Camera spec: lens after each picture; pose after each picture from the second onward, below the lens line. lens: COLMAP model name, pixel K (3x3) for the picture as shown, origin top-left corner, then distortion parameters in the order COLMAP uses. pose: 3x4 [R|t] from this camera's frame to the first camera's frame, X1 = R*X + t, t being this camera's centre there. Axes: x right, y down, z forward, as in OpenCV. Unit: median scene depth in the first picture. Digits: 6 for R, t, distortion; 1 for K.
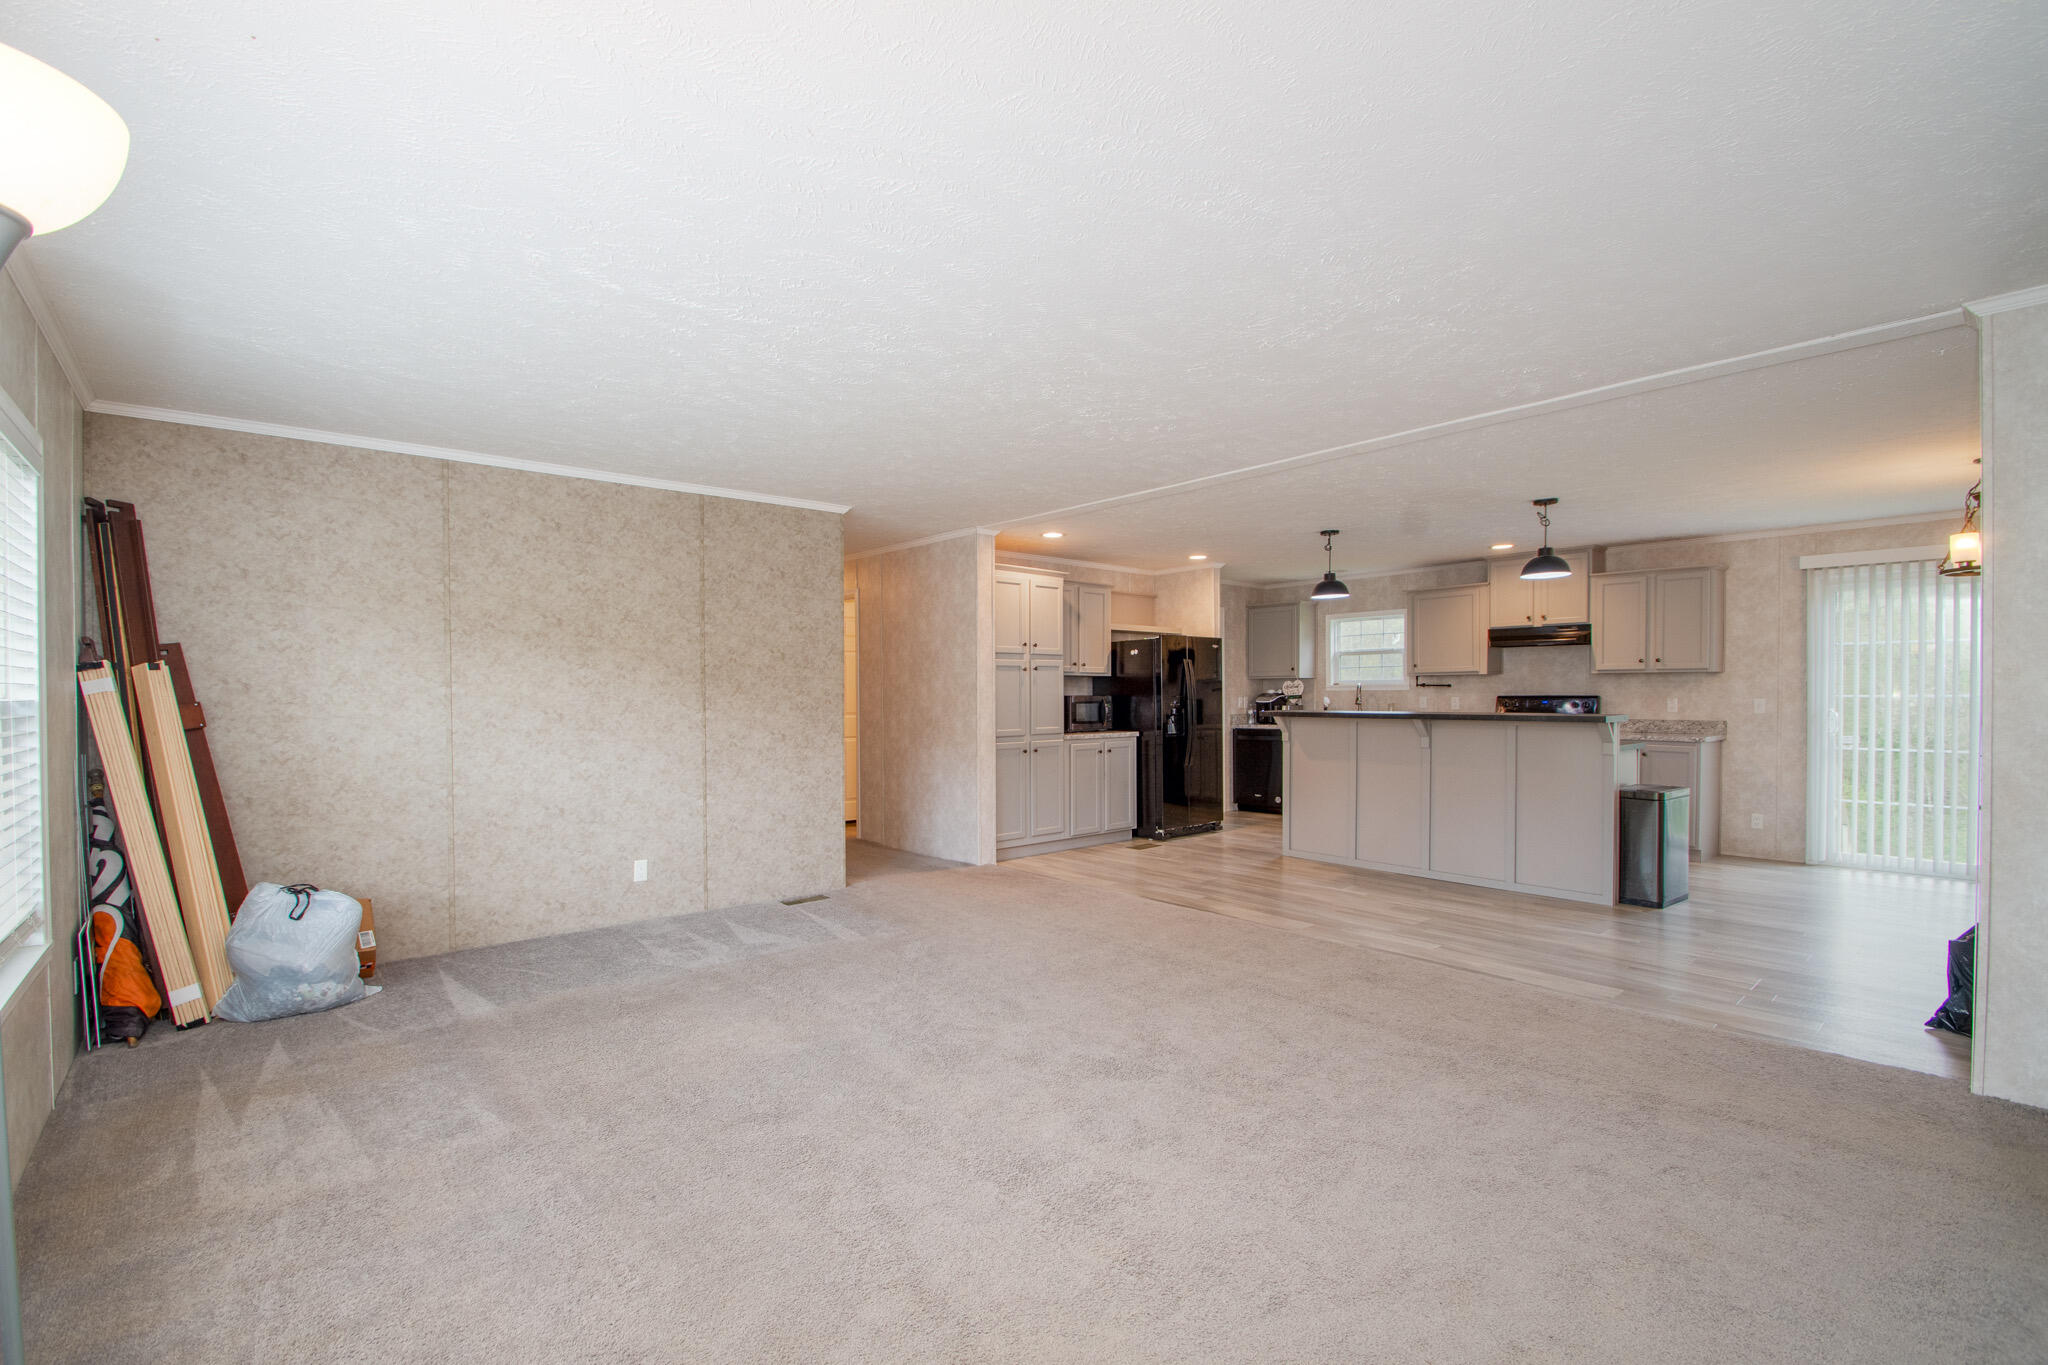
lens RADIAL K [[903.8, 0, 991.8], [0, 903.8, 707.5], [0, 0, 1]] dist [0.014951, -0.017528]
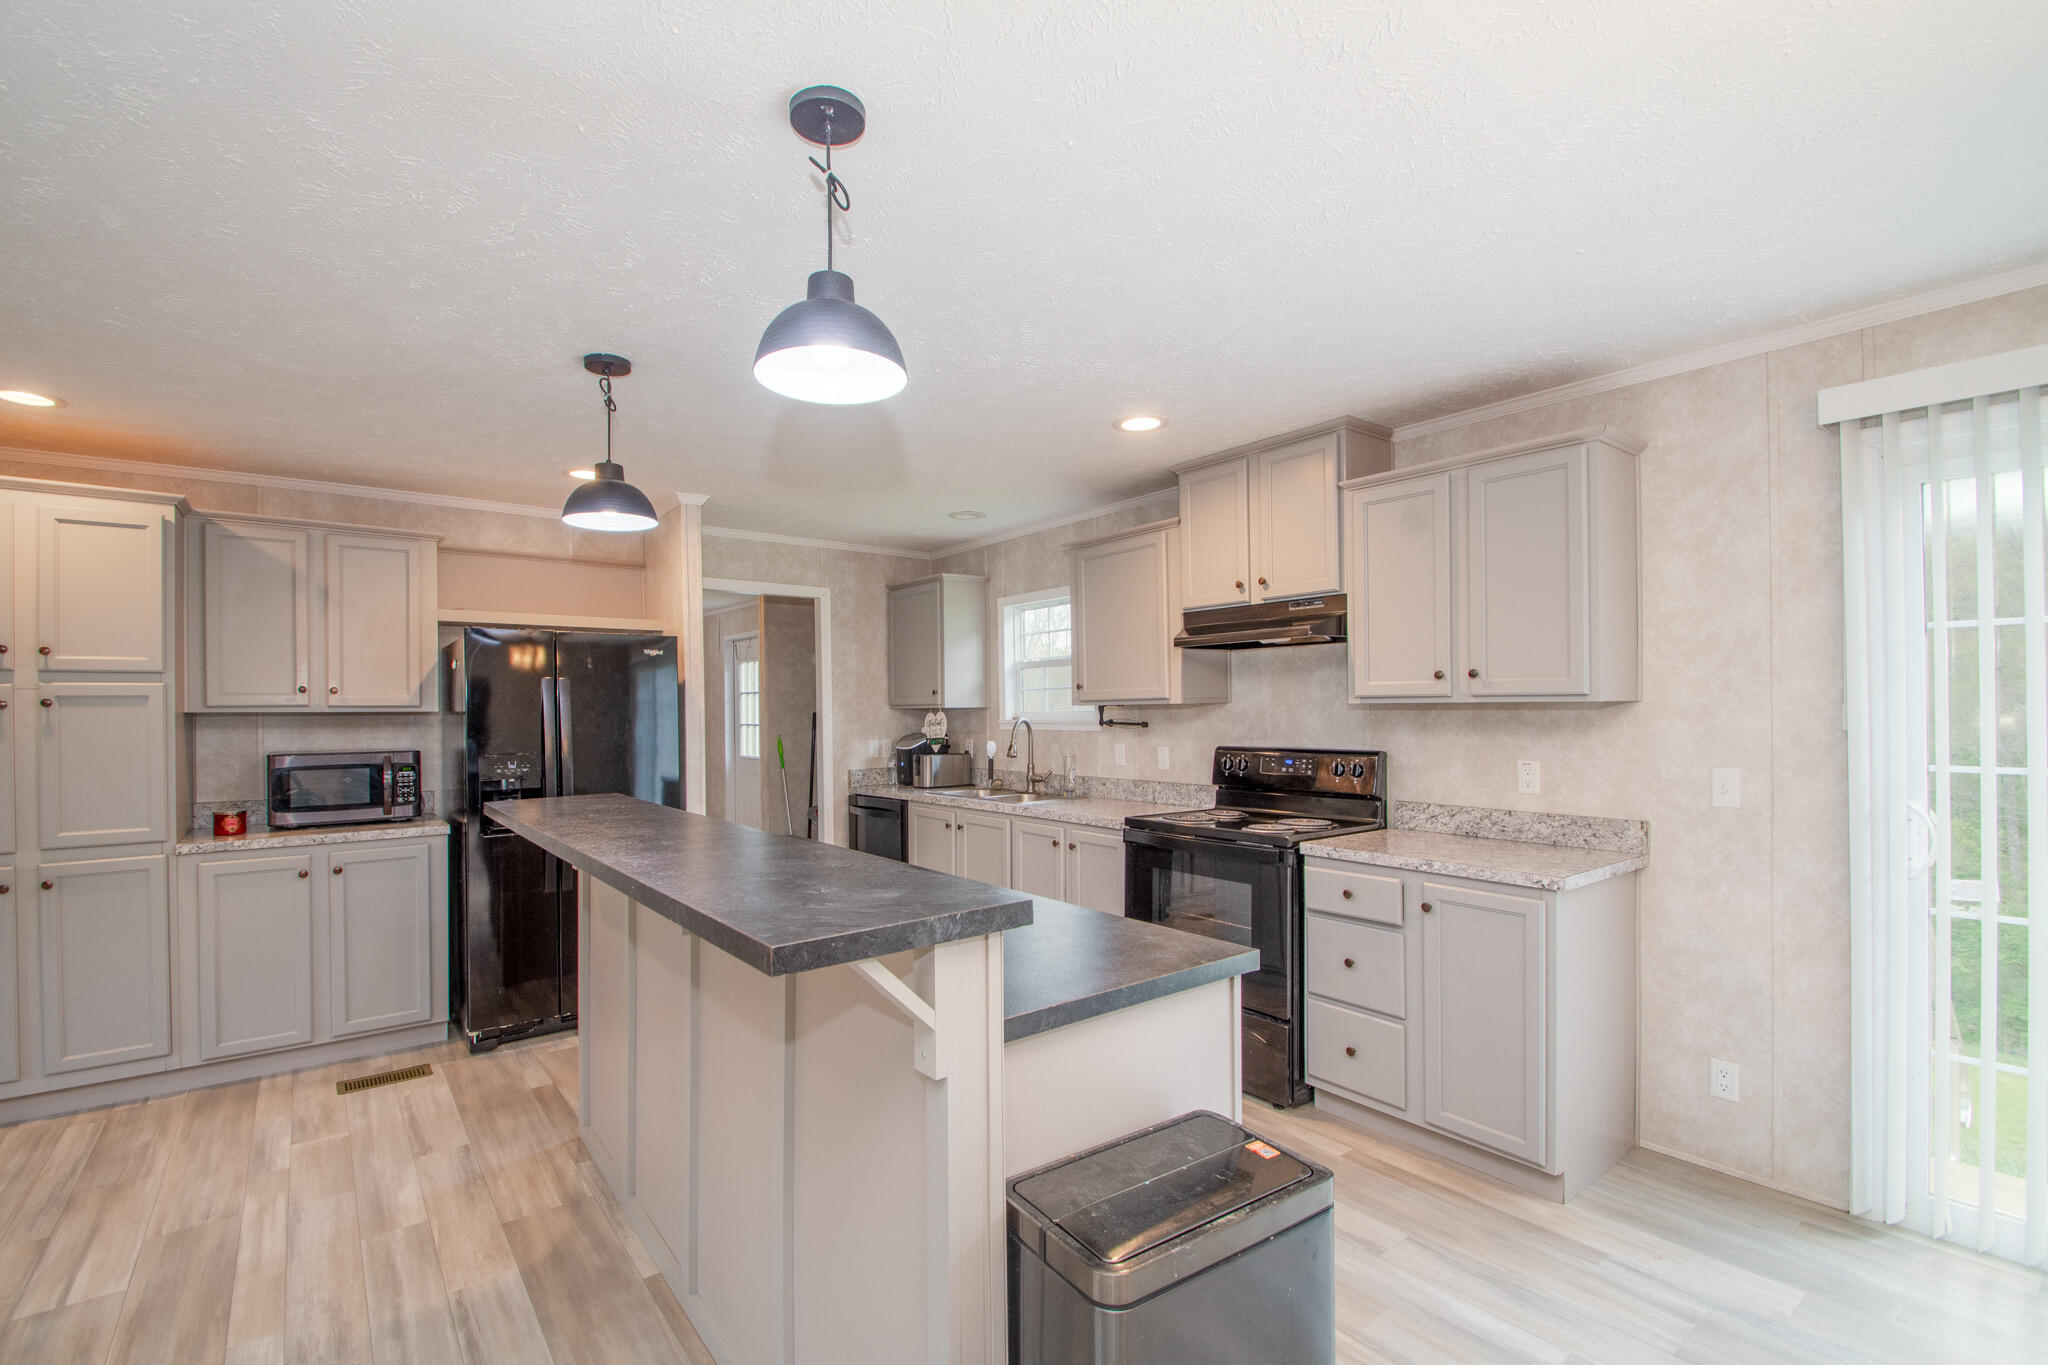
lens RADIAL K [[903.8, 0, 991.8], [0, 903.8, 707.5], [0, 0, 1]] dist [0.014951, -0.017528]
pose [[0.998695, -0.005450, -0.050771, 0.522700], [0.004573, 0.999839, -0.017365, -0.029755], [0.050858, 0.017110, 0.998559, 0.561215]]
